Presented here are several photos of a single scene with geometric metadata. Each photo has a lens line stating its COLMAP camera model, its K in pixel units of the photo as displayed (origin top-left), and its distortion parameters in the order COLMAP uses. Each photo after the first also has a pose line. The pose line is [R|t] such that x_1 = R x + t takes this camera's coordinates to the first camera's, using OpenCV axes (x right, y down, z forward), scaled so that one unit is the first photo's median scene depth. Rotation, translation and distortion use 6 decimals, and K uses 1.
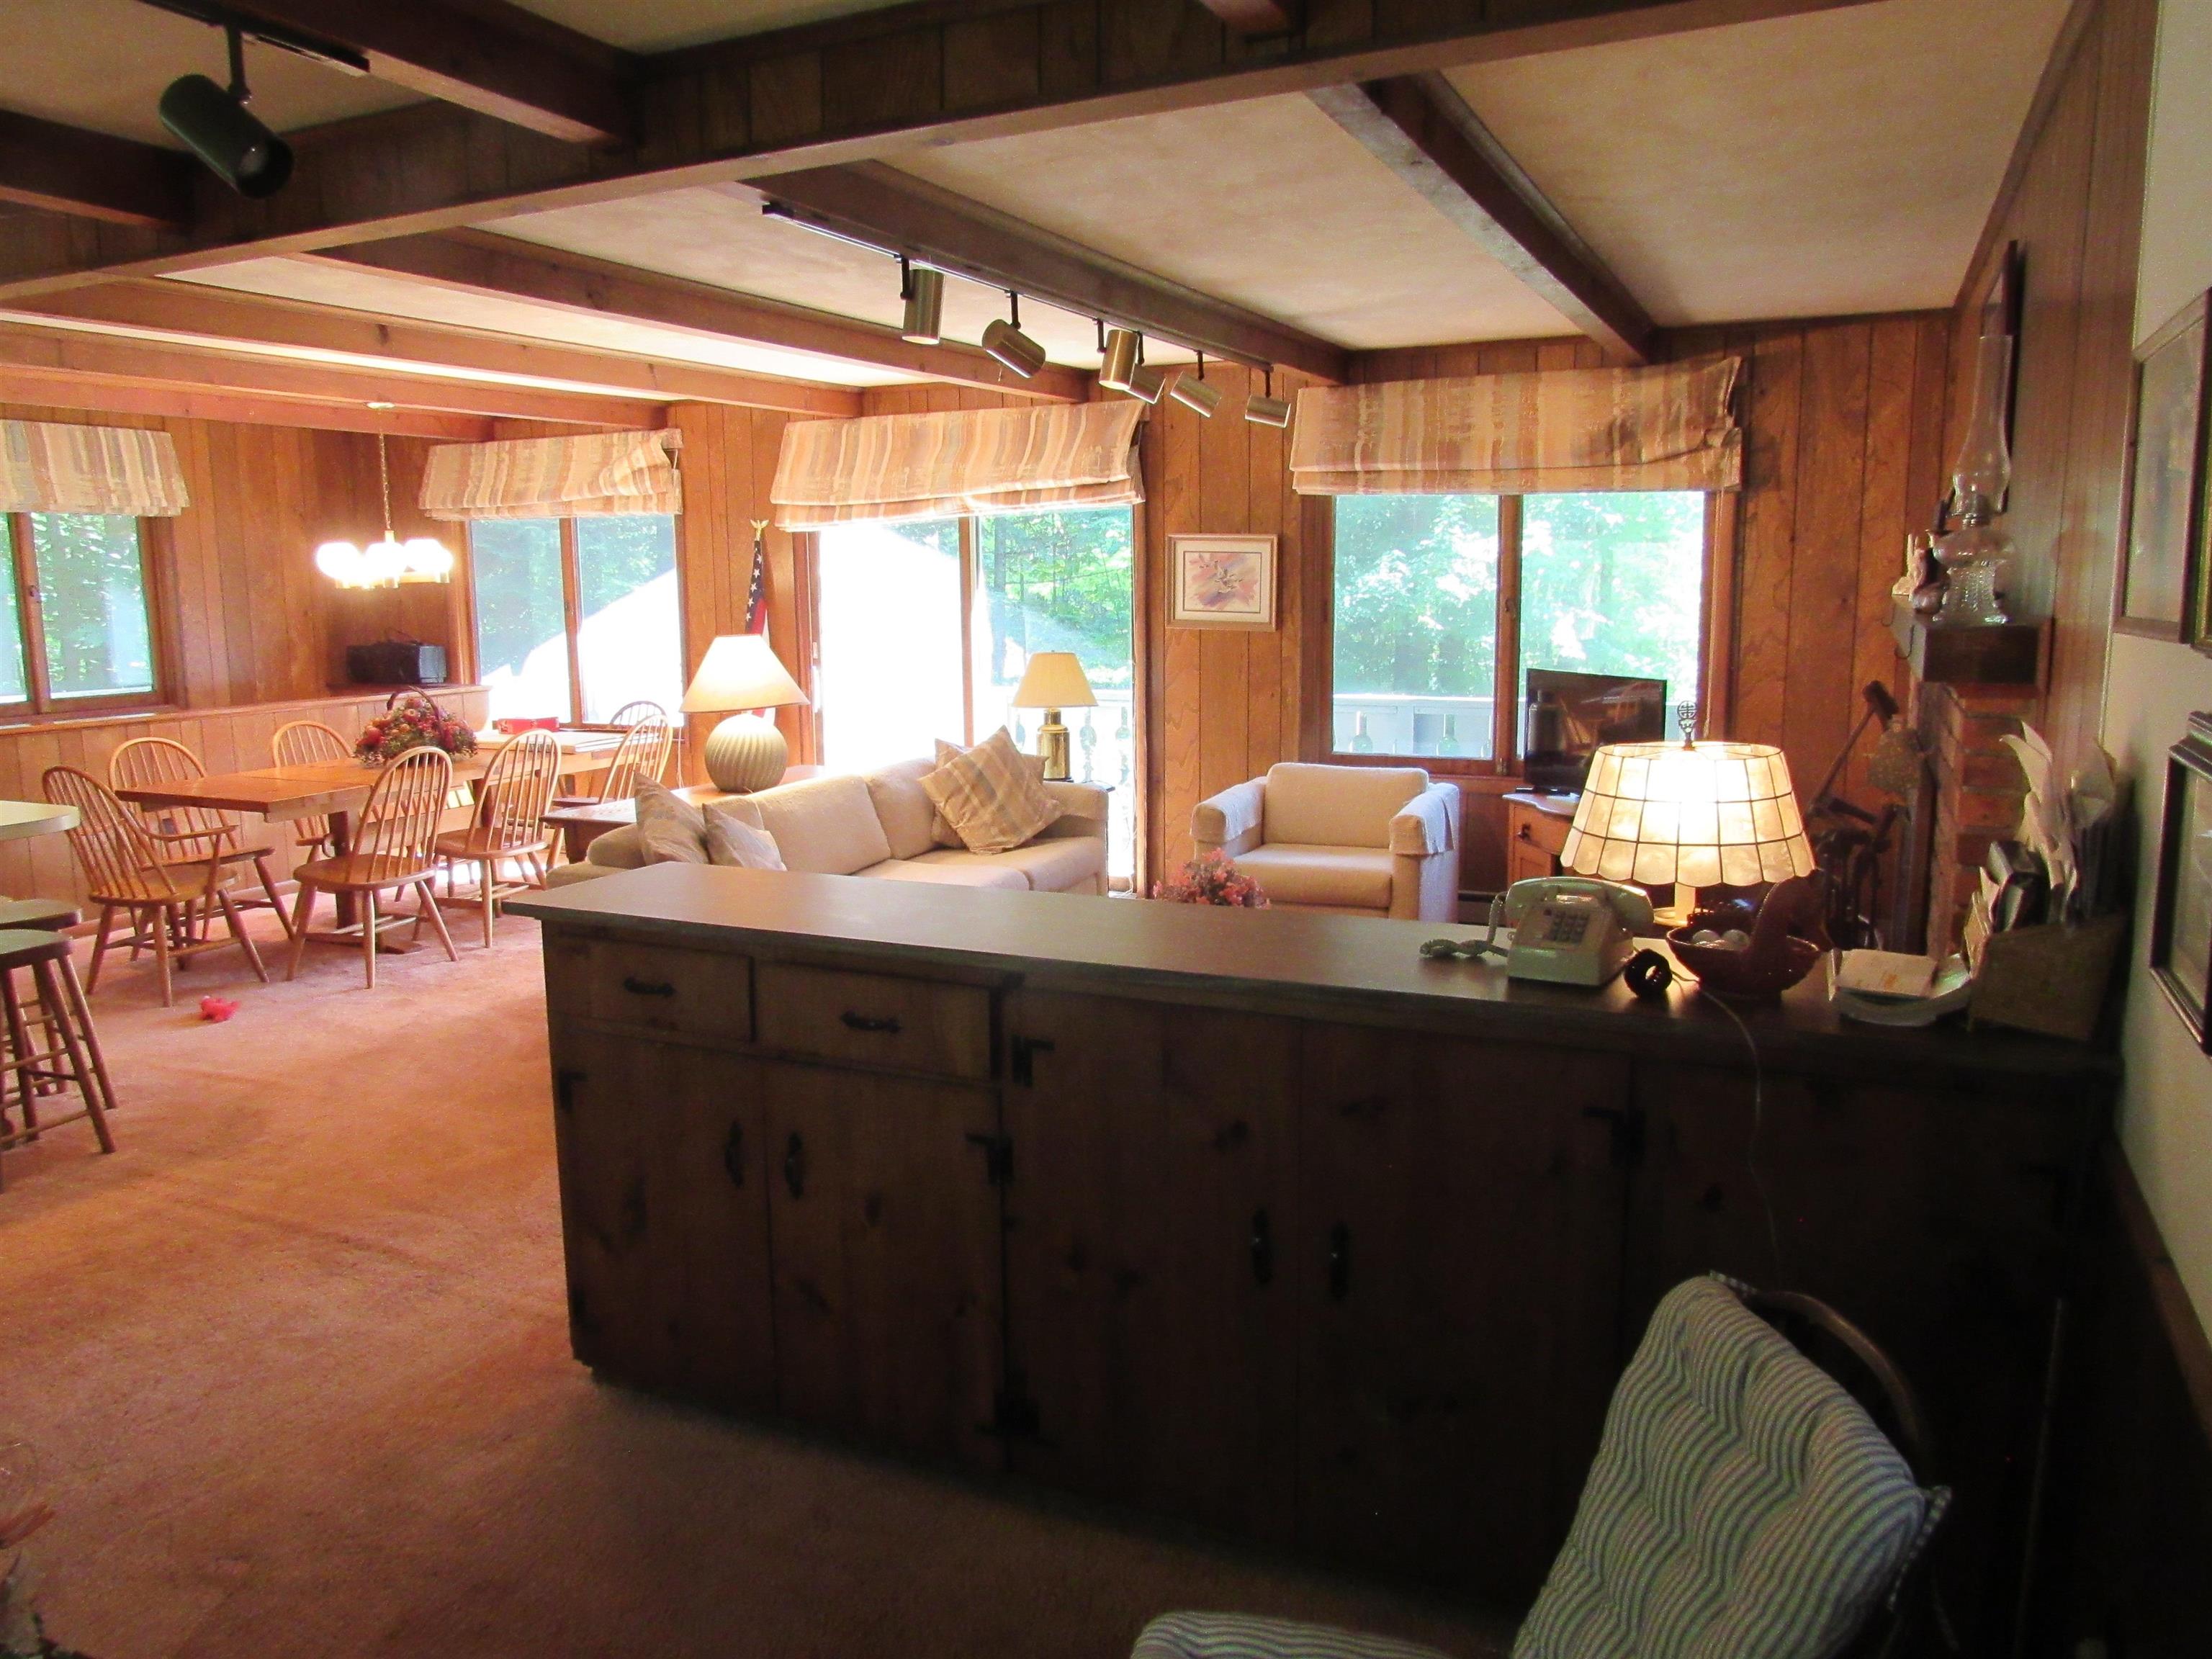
lens RADIAL K [[1575.8, 0, 1120.8], [0, 1575.8, 844.8], [0, 0, 1]] dist [-0.029023, 0.008415]
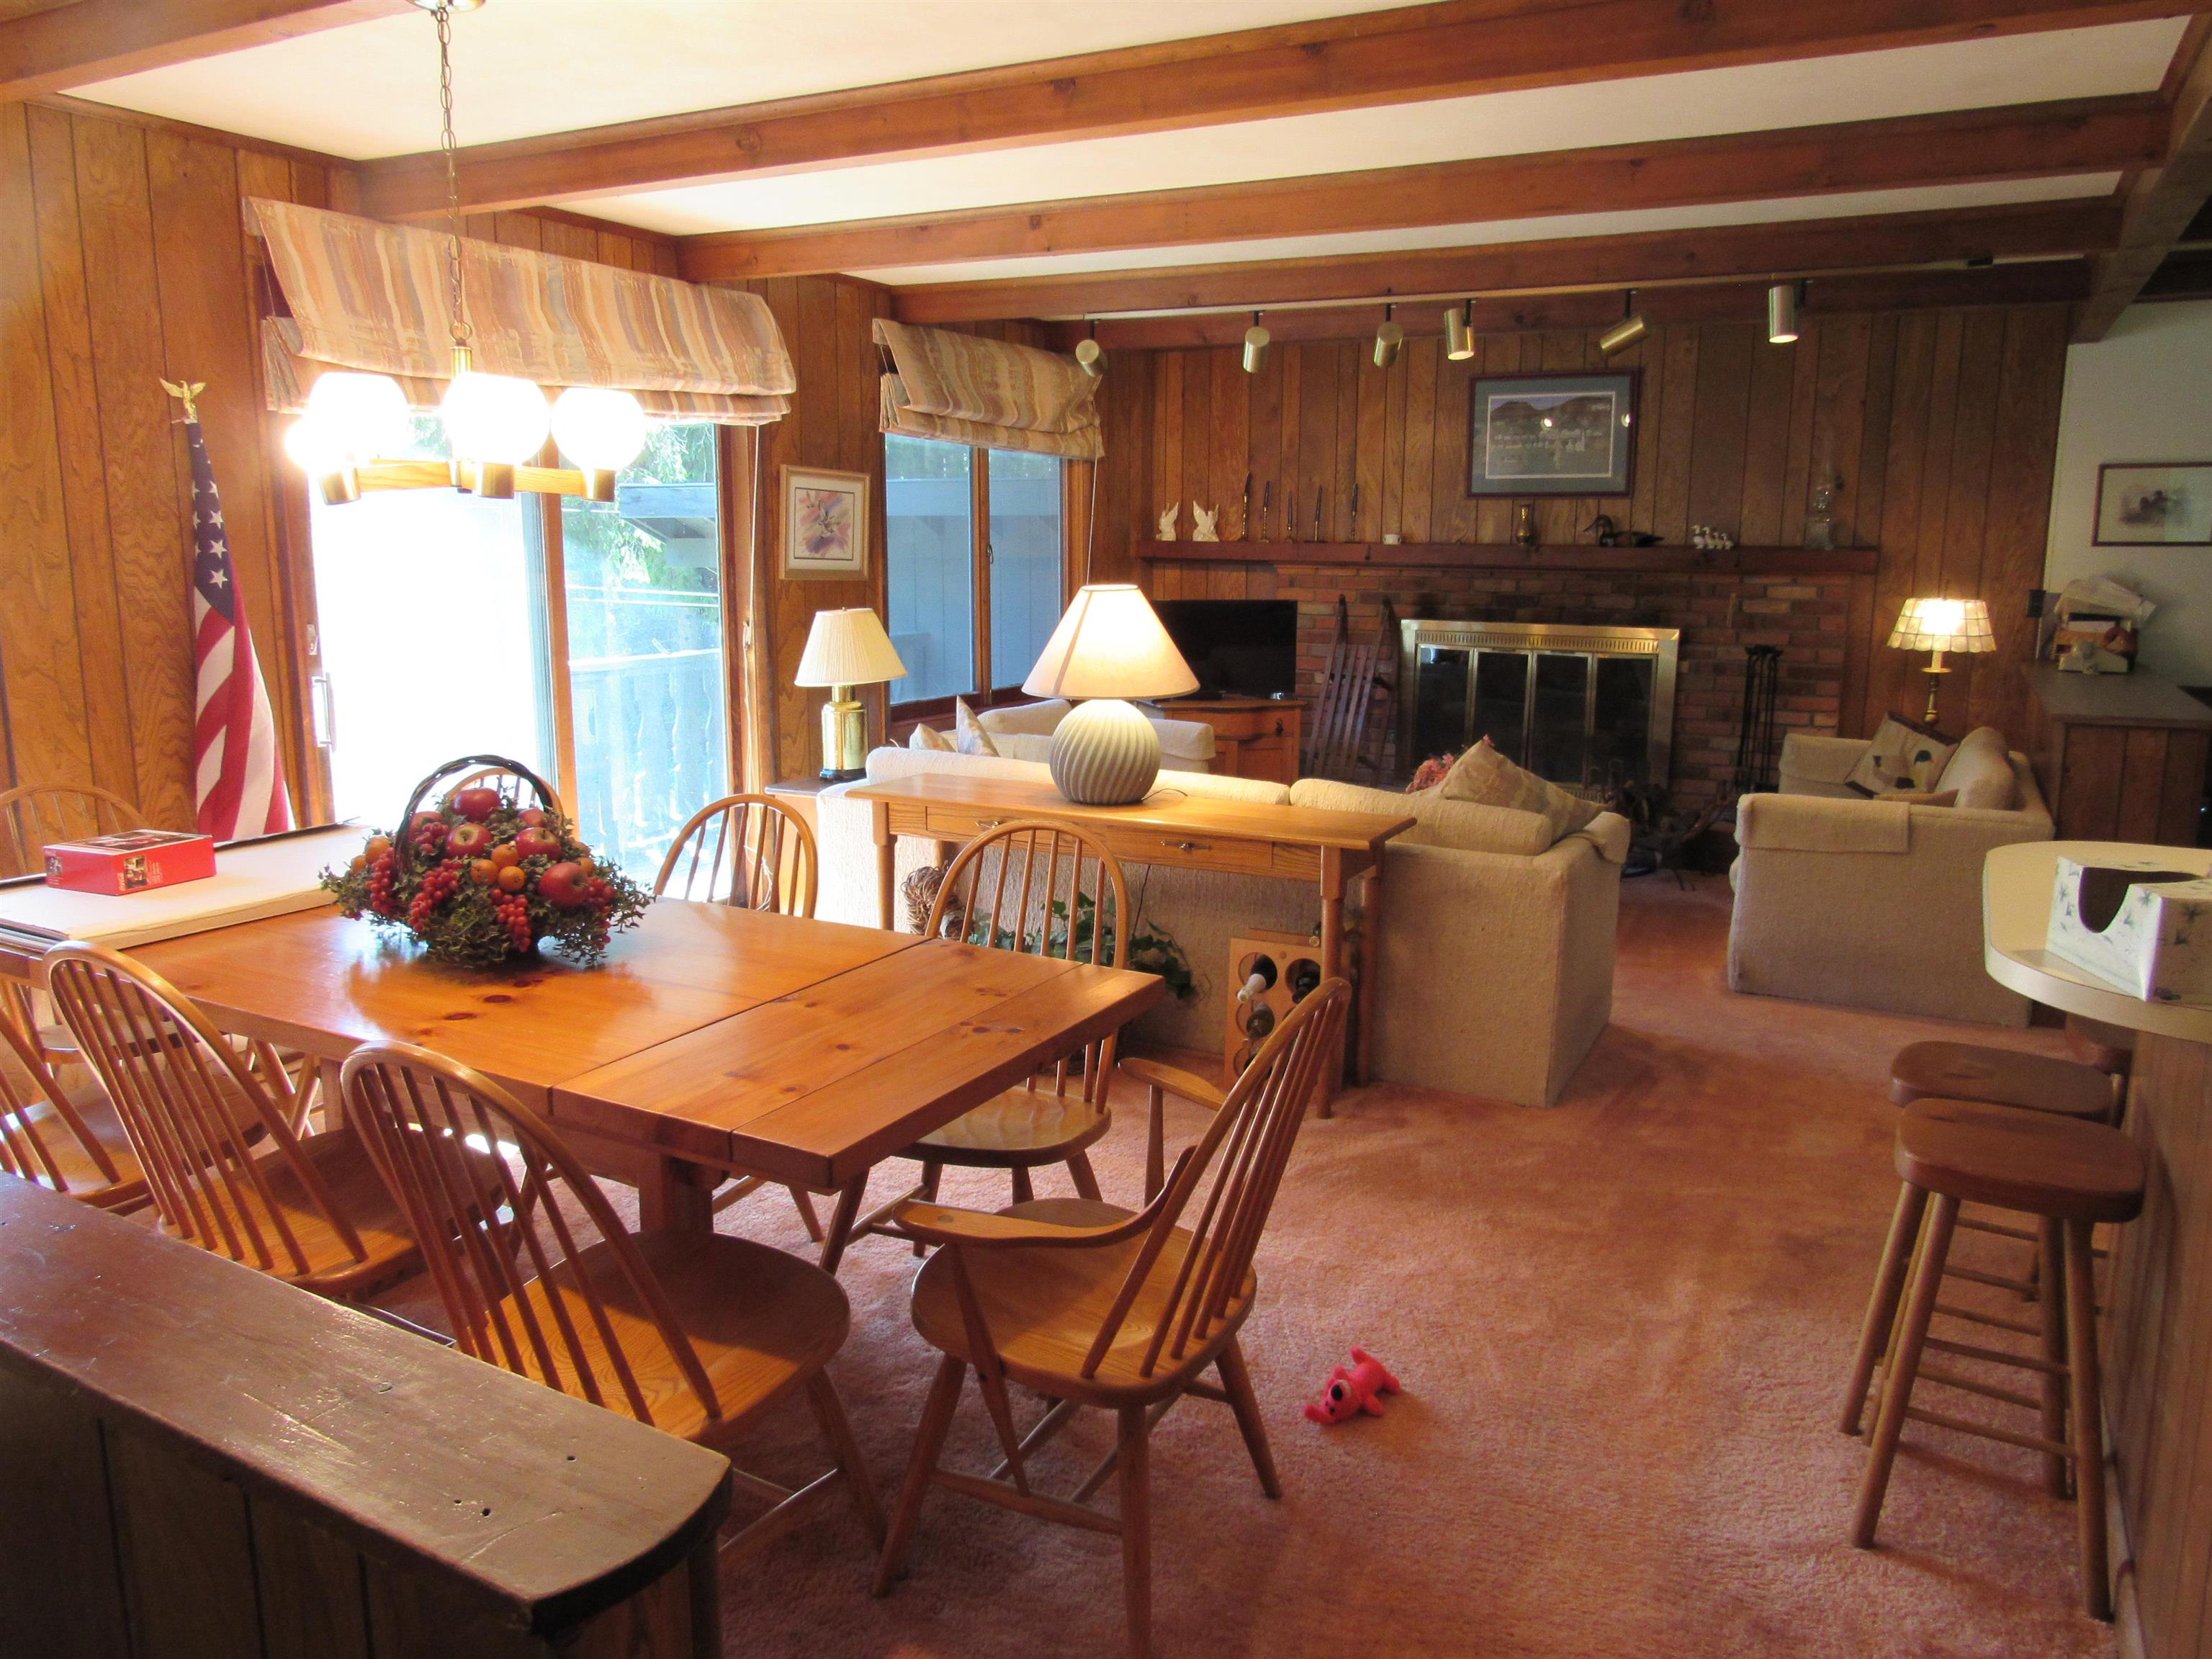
lens RADIAL K [[1575.8, 0, 1107.6], [0, 1575.8, 829.8], [0, 0, 1]] dist [-0.029023, 0.008415]
pose [[0.066347, -0.170239, 0.983167, -0.887881], [0.161040, 0.974247, 0.157827, -0.125491], [-0.984715, 0.147858, 0.092054, 0.865817]]
